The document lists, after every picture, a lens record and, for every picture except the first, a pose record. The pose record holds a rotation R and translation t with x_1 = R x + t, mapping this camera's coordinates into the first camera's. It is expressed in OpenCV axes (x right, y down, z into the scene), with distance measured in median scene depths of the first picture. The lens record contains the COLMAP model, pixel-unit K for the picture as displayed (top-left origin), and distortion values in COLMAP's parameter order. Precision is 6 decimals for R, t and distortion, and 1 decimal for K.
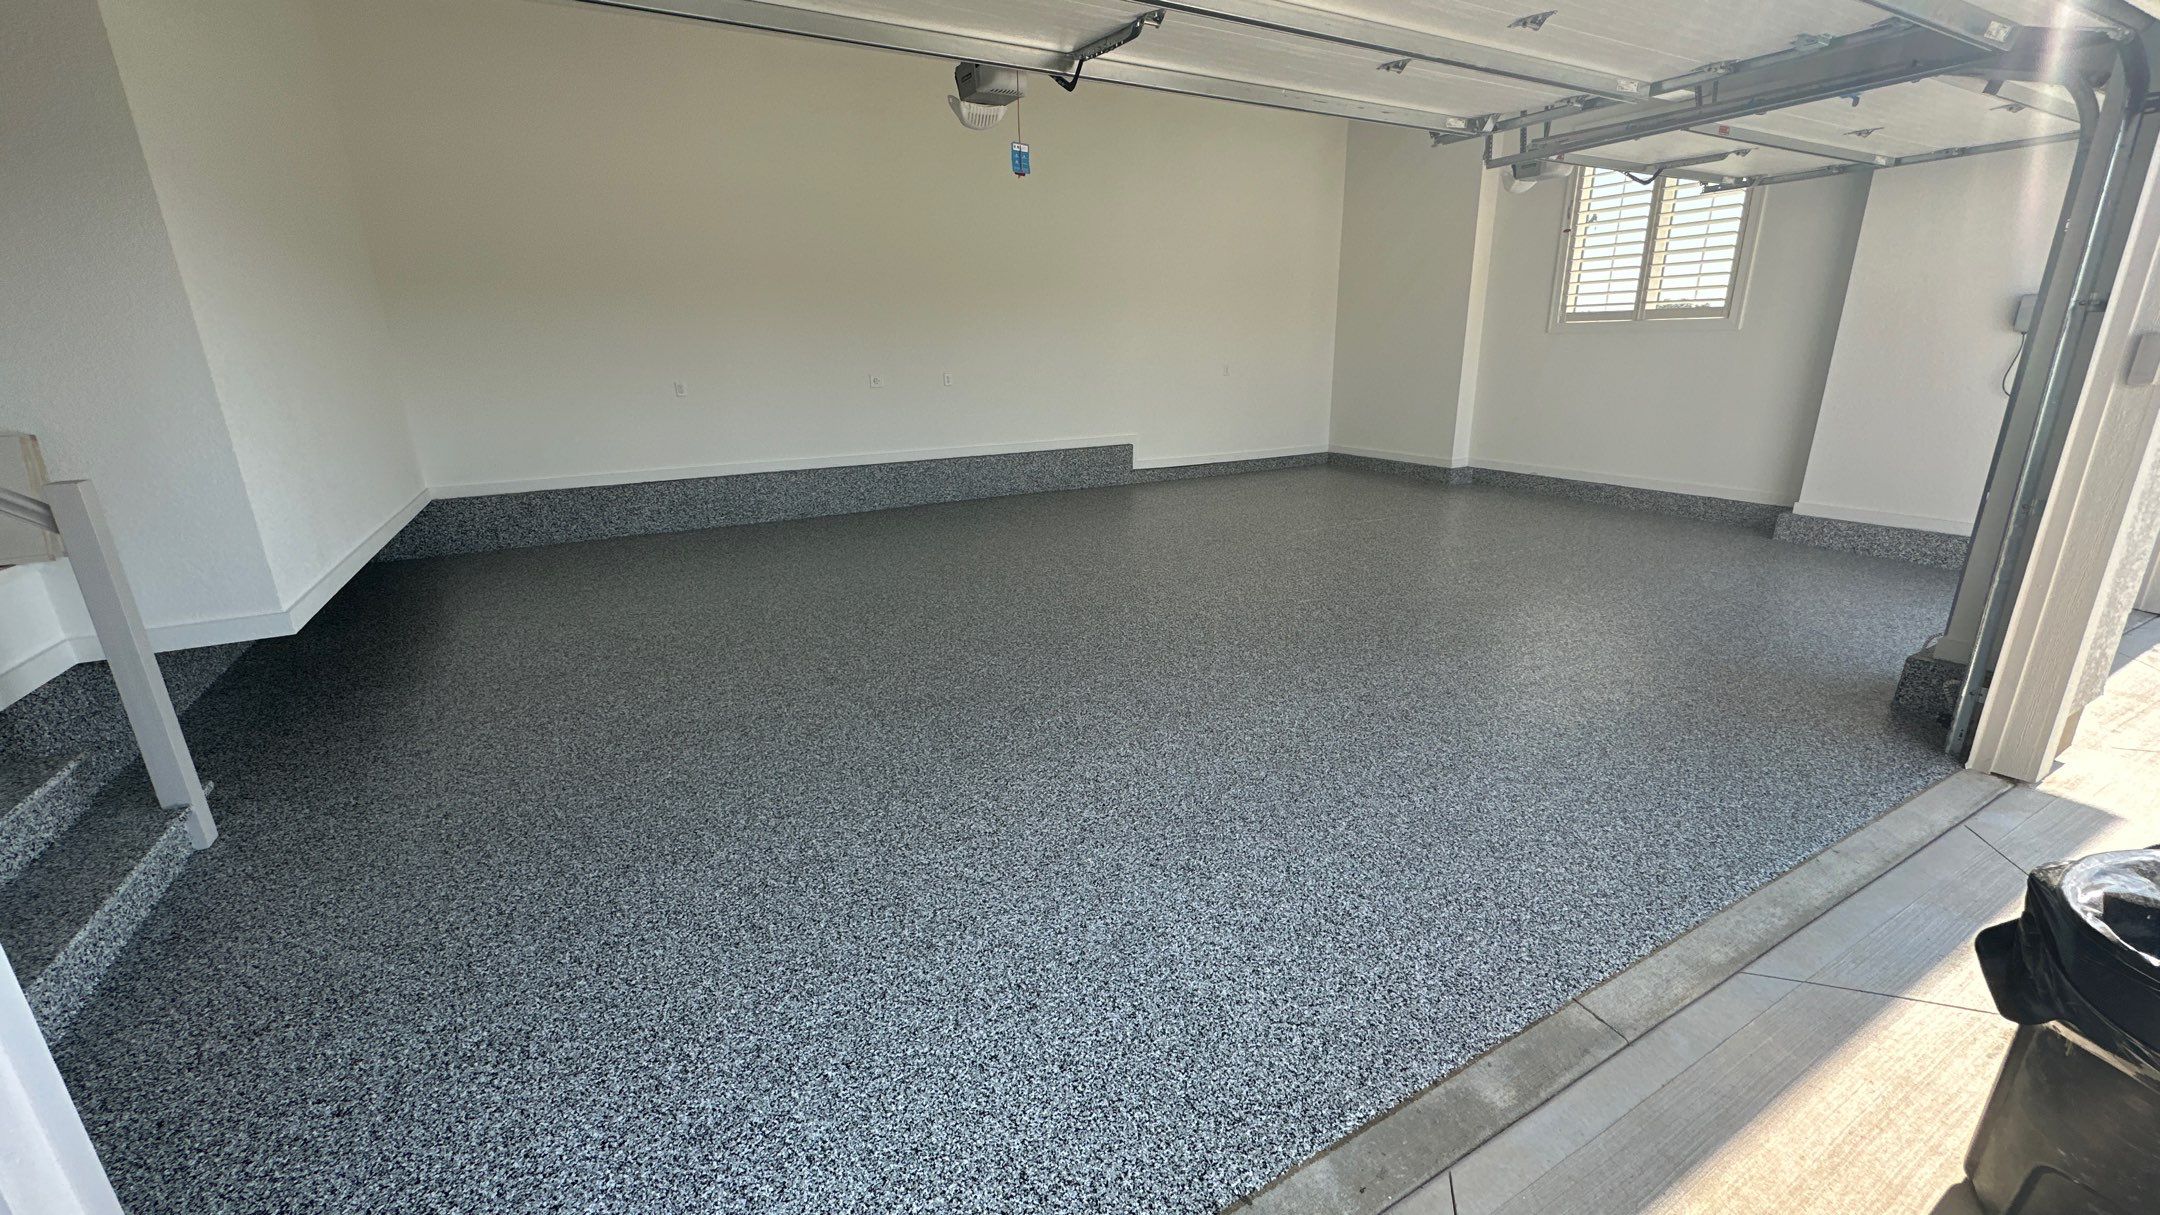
lens RADIAL K [[867.1, 0, 1109.1], [0, 867.1, 607.0], [0, 0, 1]] dist [-0.000768, -0.000211]
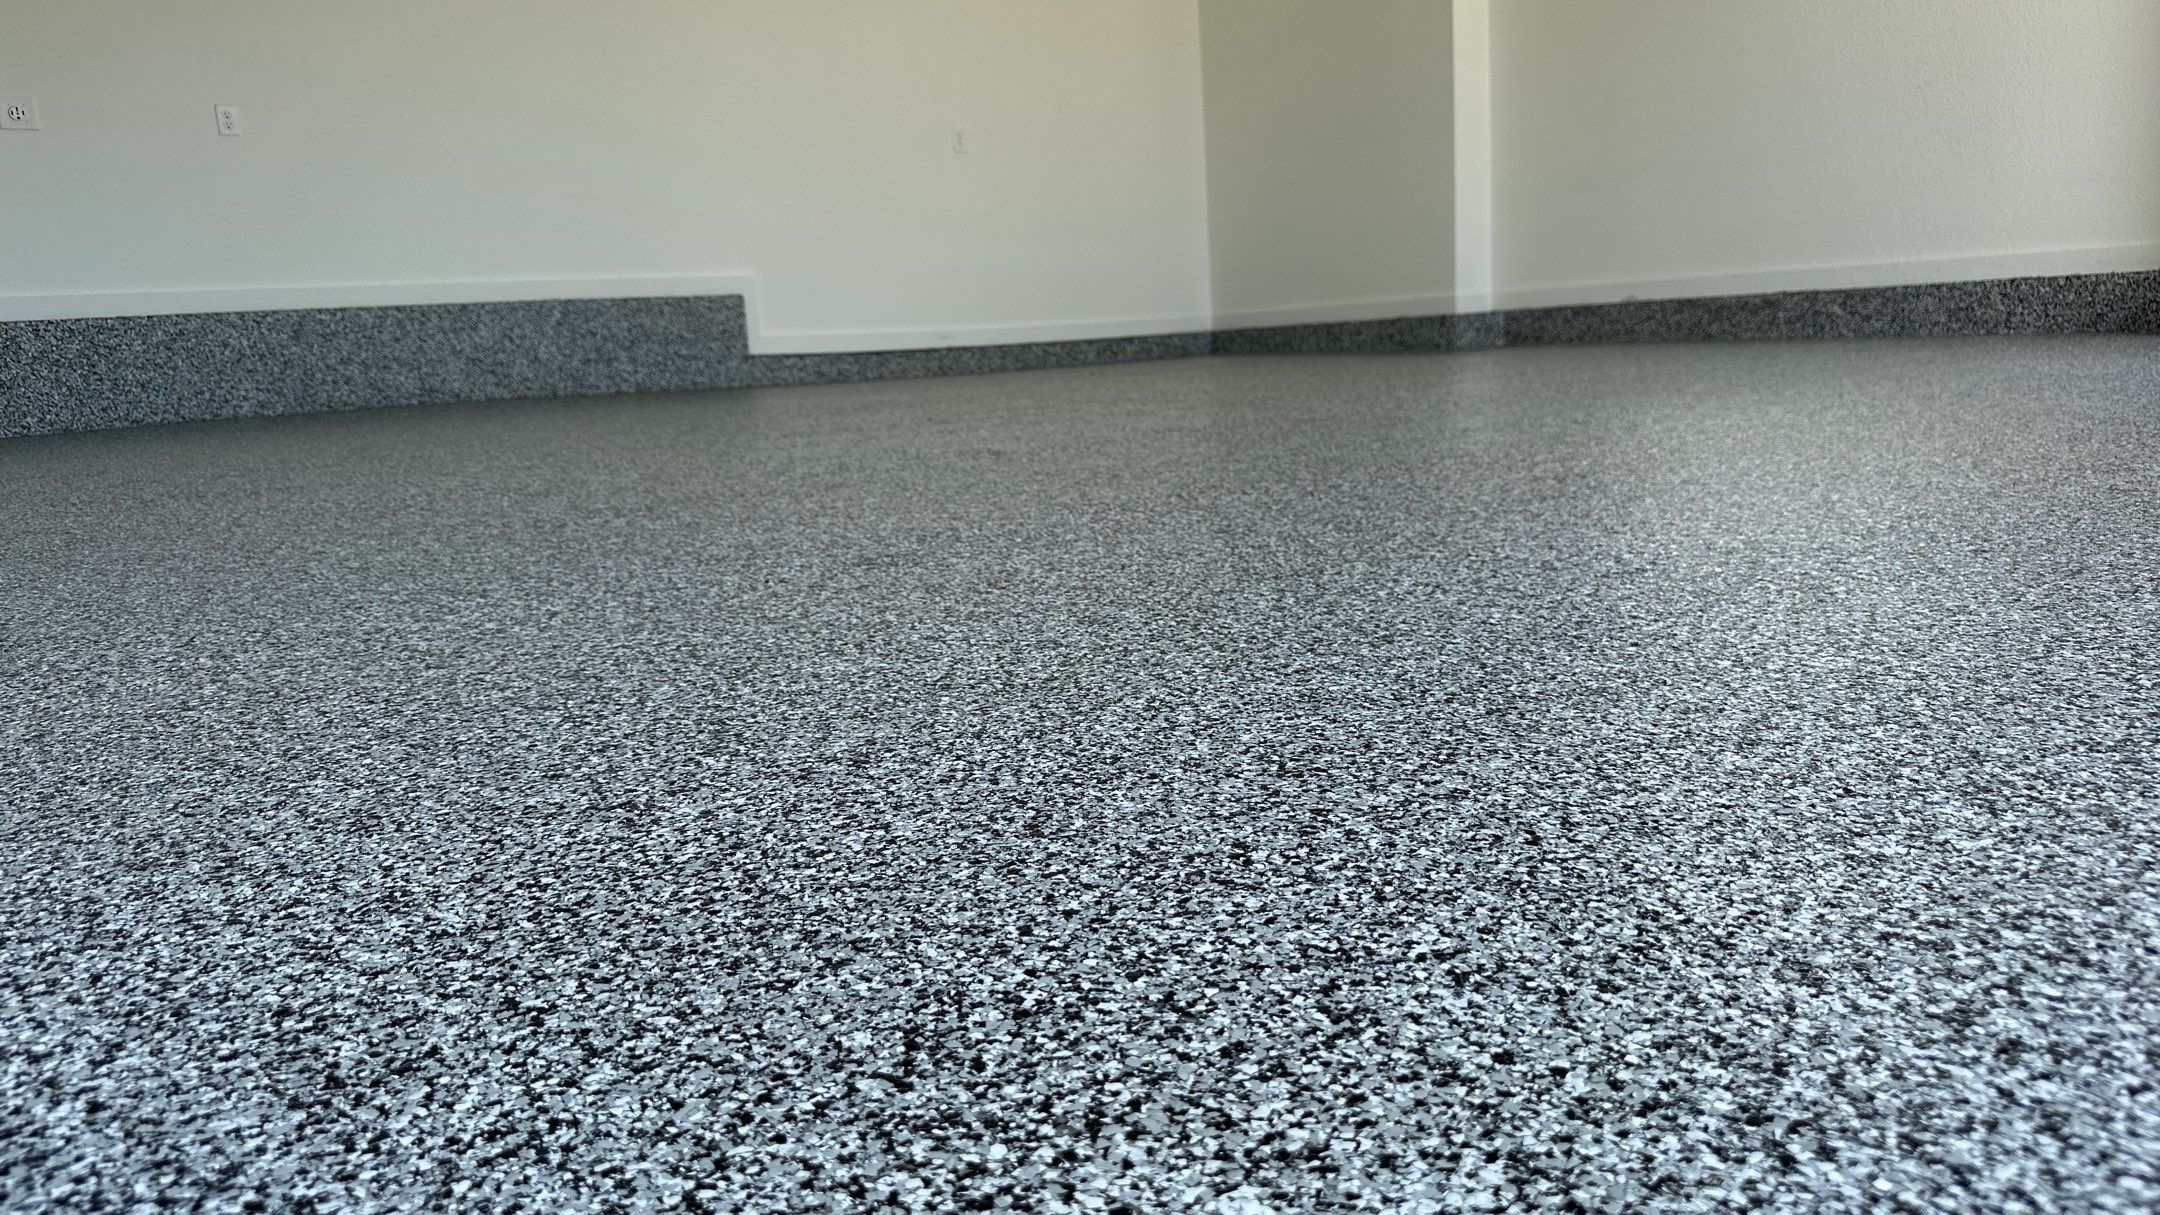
lens RADIAL K [[1532.0, 0, 1080.0], [0, 1532.0, 607.5], [0, 0, 1]] dist [0.006445, 0.002072]
pose [[0.994751, -0.071654, 0.073052, 0.157679], [0.080253, 0.989216, -0.122523, 0.094234], [-0.063485, 0.127742, 0.989774, 0.288253]]
